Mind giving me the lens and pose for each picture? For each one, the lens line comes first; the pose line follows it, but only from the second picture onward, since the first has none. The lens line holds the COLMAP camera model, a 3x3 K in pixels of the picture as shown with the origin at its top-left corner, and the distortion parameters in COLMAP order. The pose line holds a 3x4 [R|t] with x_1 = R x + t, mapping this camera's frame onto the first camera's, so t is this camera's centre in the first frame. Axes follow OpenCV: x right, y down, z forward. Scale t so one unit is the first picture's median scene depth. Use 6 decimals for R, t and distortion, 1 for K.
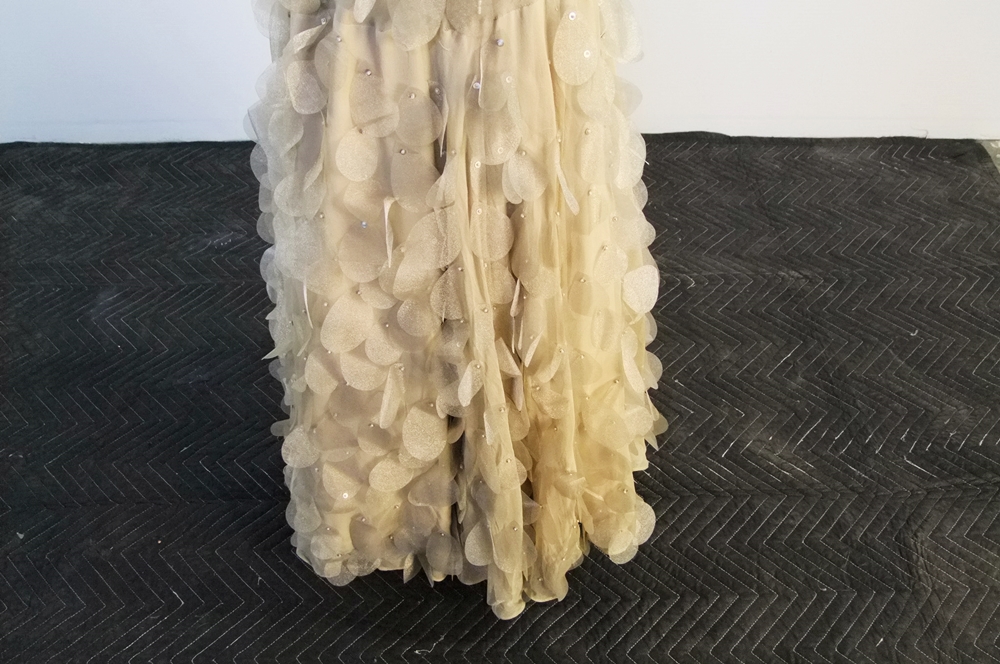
lens RADIAL K [[890.4, 0, 494.5], [0, 890.4, 336.1], [0, 0, 1]] dist [-0.056249, 0.055949]
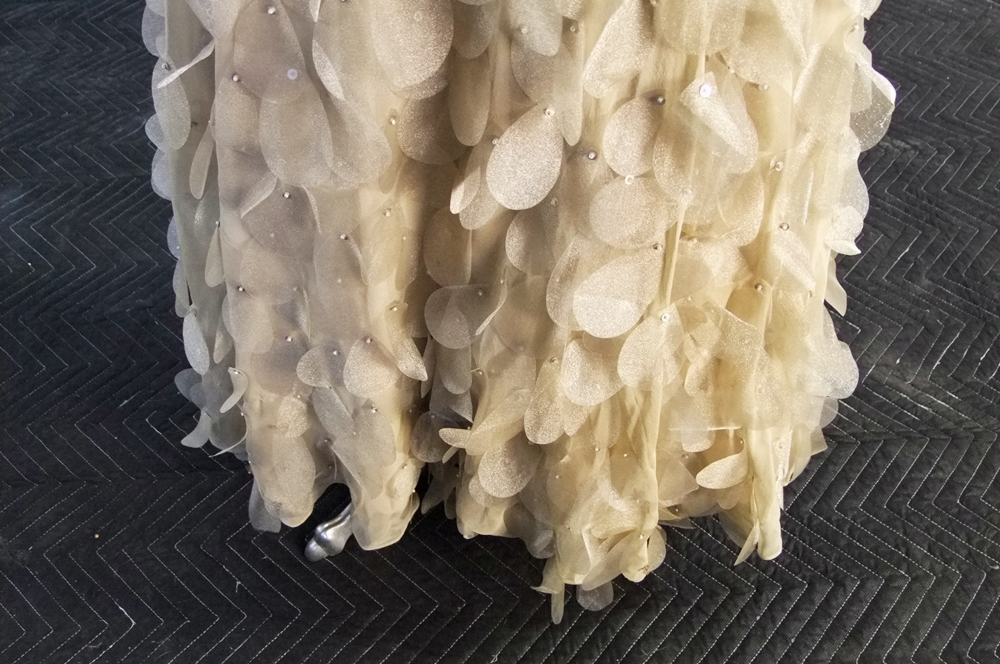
lens RADIAL K [[890.4, 0, 492.4], [0, 890.4, 336.8], [0, 0, 1]] dist [-0.056249, 0.055949]
pose [[0.998930, -0.032426, 0.032976, -0.068247], [0.027867, 0.991075, 0.130363, -0.016034], [-0.036908, -0.129304, 0.990918, 0.275770]]
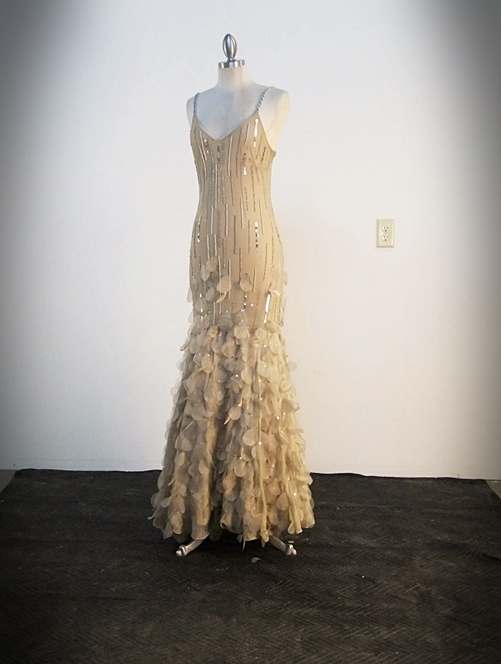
lens RADIAL K [[891.3, 0, 229.8], [0, 891.3, 332.4], [0, 0, 1]] dist [-0.053101, 0.000000]
pose [[0.998873, 0.018261, -0.043809, 0.047151], [-0.041576, 0.781875, -0.622048, 1.276794], [0.022894, 0.623168, 0.781753, -1.338758]]
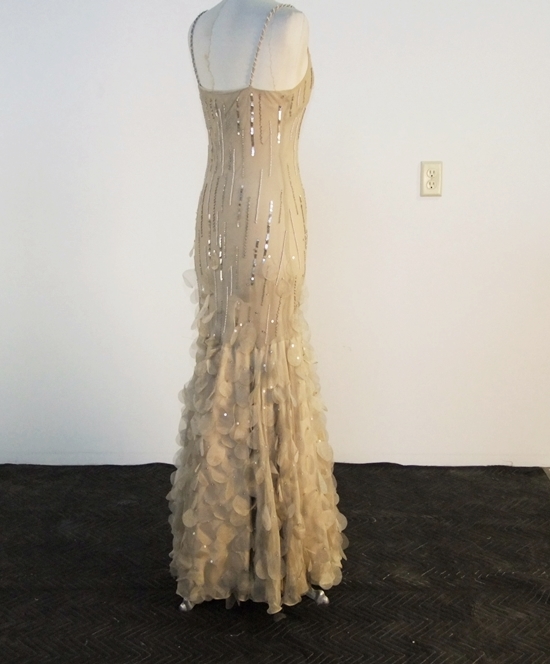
lens RADIAL K [[890.0, 0, 278.0], [0, 890.0, 334.9], [0, 0, 1]] dist [-0.041895, 0.000000]
pose [[0.999969, 0.007871, -0.000511, 0.017396], [-0.007012, 0.857422, -0.514566, 0.728207], [-0.003613, 0.514553, 0.857451, -1.043784]]
